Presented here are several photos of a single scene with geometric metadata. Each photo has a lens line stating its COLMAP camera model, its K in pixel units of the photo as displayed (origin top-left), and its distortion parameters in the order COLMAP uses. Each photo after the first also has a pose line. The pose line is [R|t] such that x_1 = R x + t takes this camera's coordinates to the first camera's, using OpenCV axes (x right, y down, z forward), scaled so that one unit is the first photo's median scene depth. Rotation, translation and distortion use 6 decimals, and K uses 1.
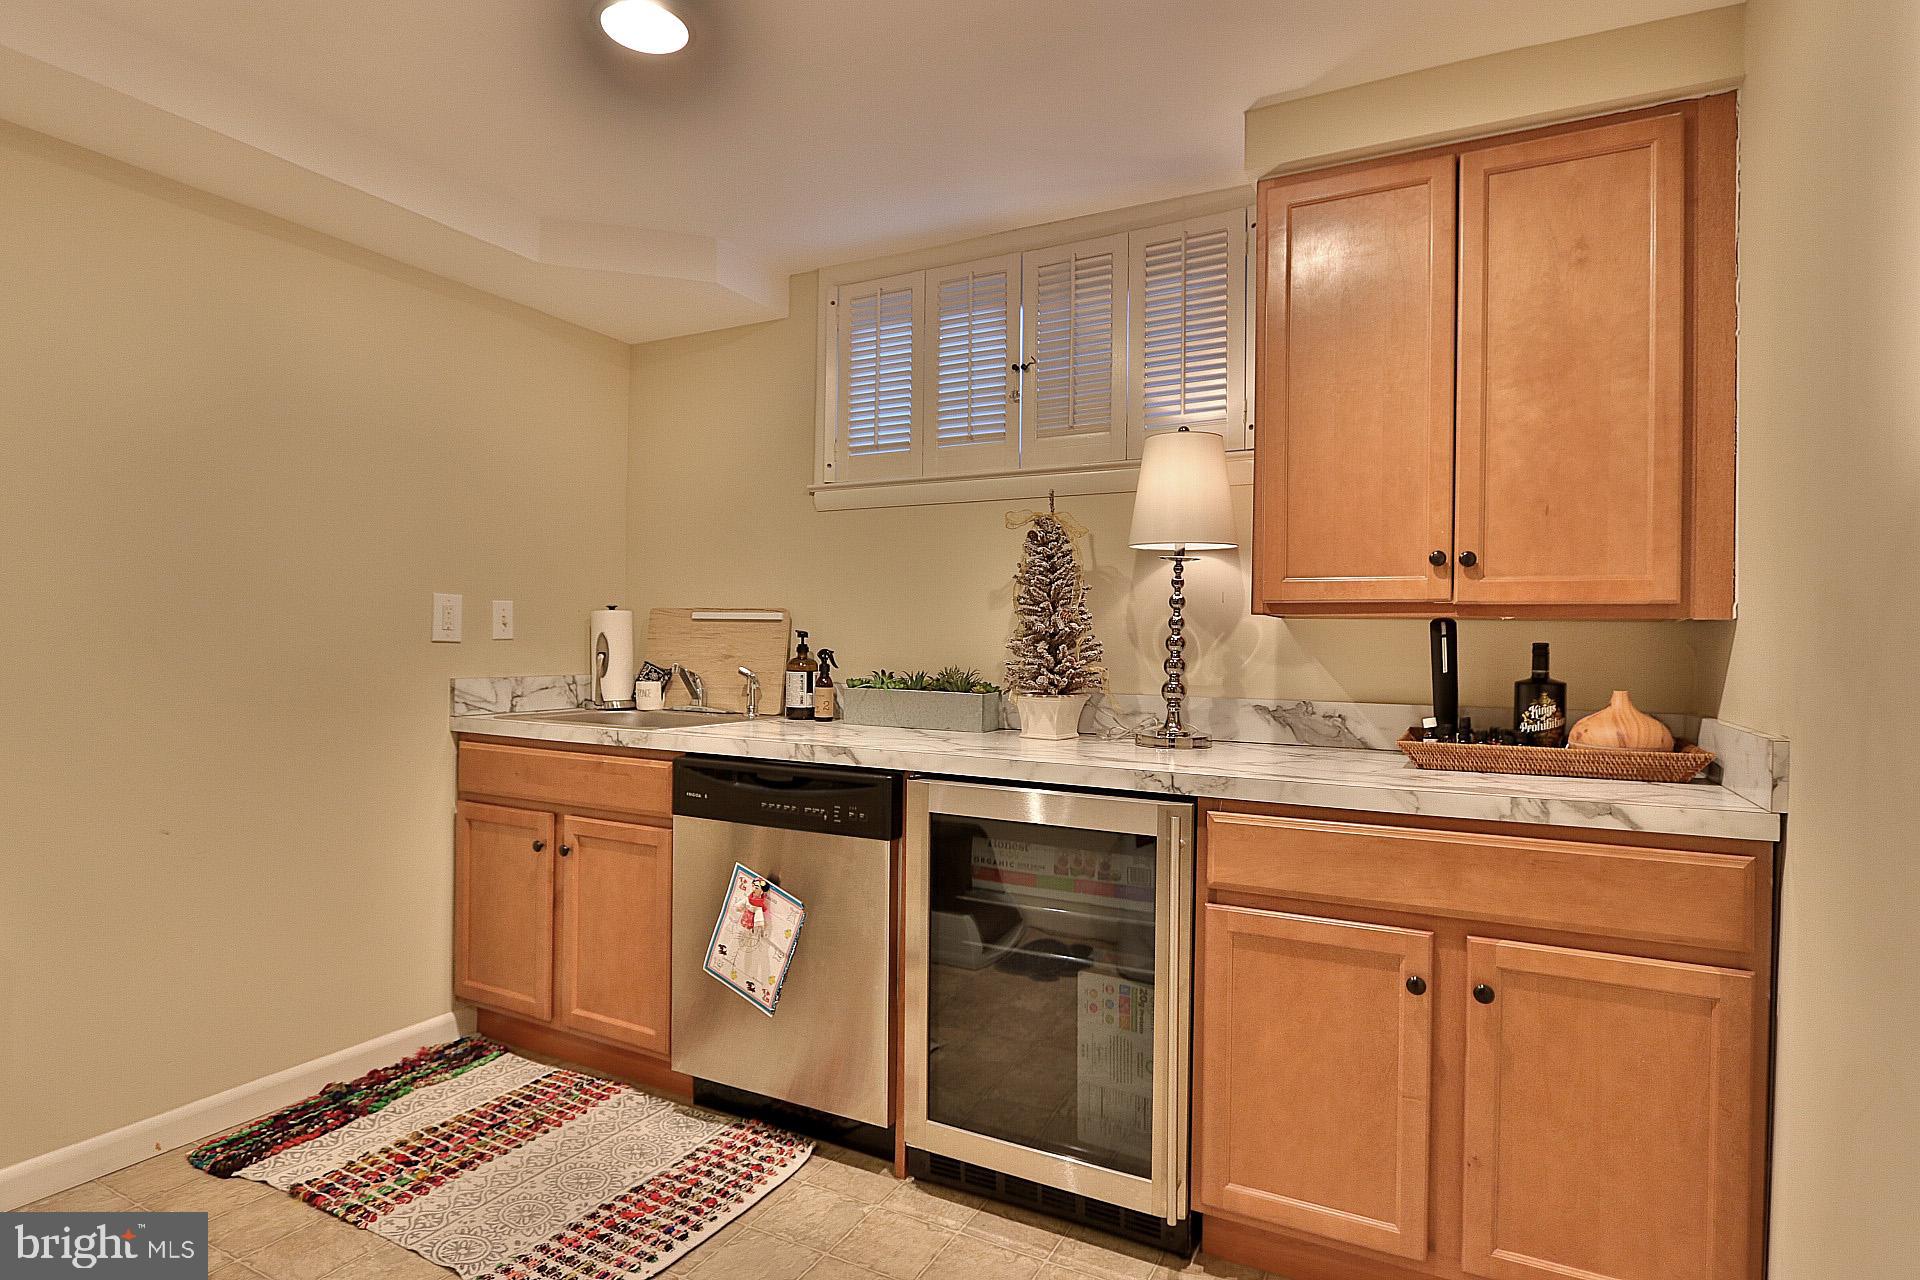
lens RADIAL K [[992.9, 0, 957.3], [0, 992.9, 640.4], [0, 0, 1]] dist [-0.021308, 0.004100]
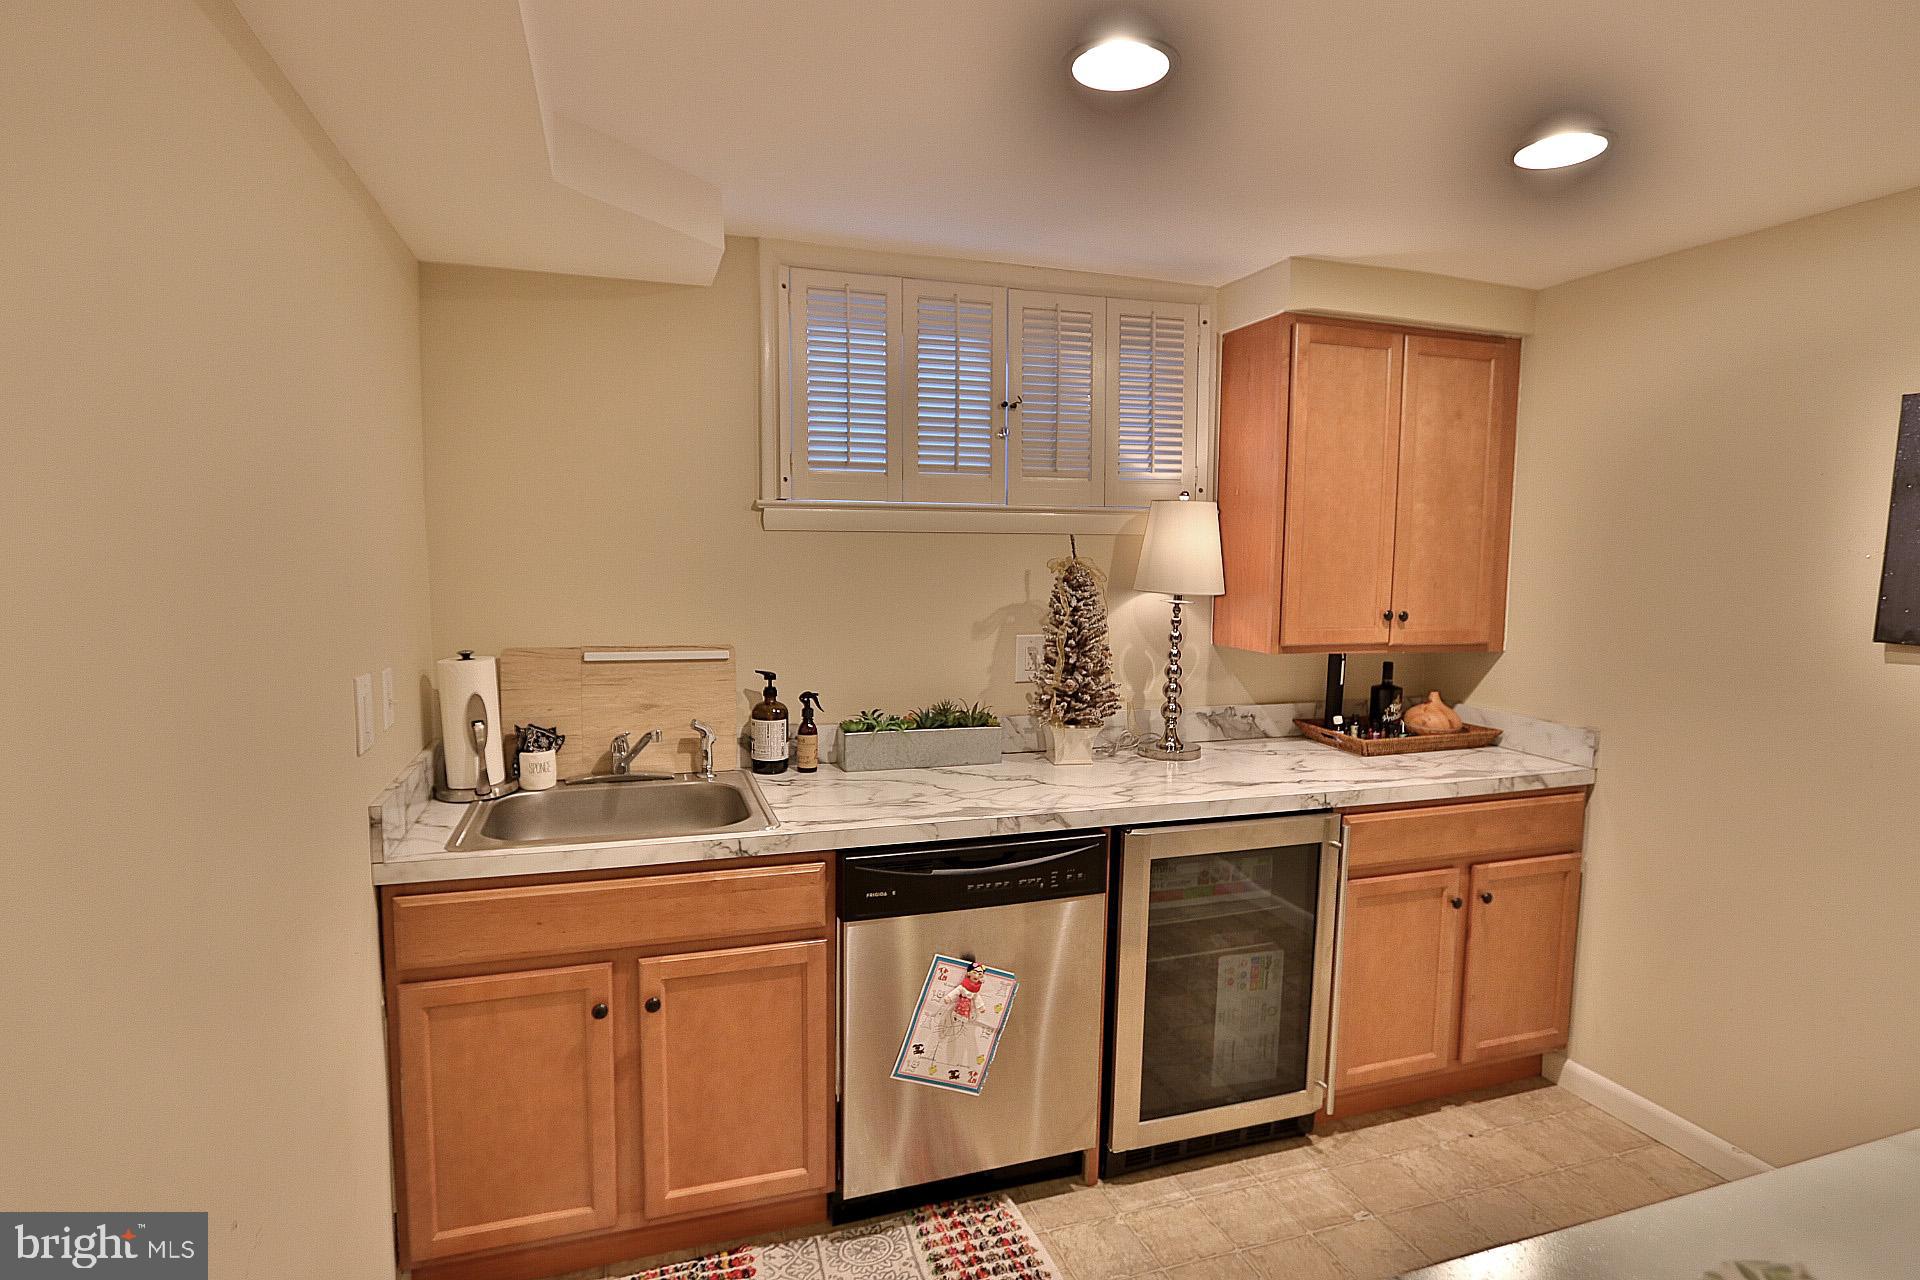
lens RADIAL K [[992.9, 0, 955.8], [0, 992.9, 640.5], [0, 0, 1]] dist [-0.021308, 0.004100]
pose [[0.696517, -0.072714, 0.713846, -0.841398], [-0.003703, 0.994475, 0.104913, -0.163838], [-0.717530, -0.075717, 0.692399, 0.361738]]
